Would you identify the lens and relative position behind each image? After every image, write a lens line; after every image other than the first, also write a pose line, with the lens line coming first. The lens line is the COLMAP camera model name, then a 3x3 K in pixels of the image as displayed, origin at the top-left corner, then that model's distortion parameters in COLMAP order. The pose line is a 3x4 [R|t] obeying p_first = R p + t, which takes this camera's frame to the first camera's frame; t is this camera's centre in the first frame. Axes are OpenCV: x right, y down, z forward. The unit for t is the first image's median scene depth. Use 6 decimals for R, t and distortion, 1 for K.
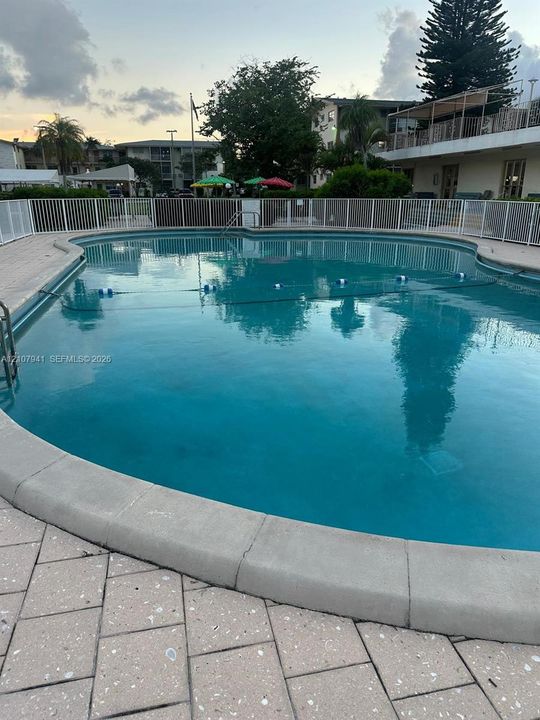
lens RADIAL K [[514.1, 0, 270.0], [0, 514.1, 360.0], [0, 0, 1]] dist [0.024958, -0.004870]
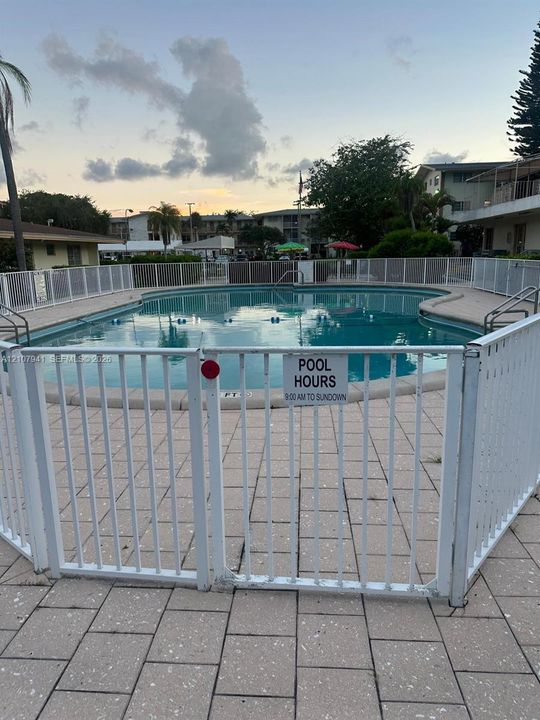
lens RADIAL K [[513.3, 0, 275.0], [0, 513.3, 364.4], [0, 0, 1]] dist [0.119555, -0.136533]
pose [[0.957744, 0.041686, -0.284586, 0.155565], [-0.070017, 0.993467, -0.090112, 0.027429], [0.278971, 0.106230, 0.954406, -0.093386]]
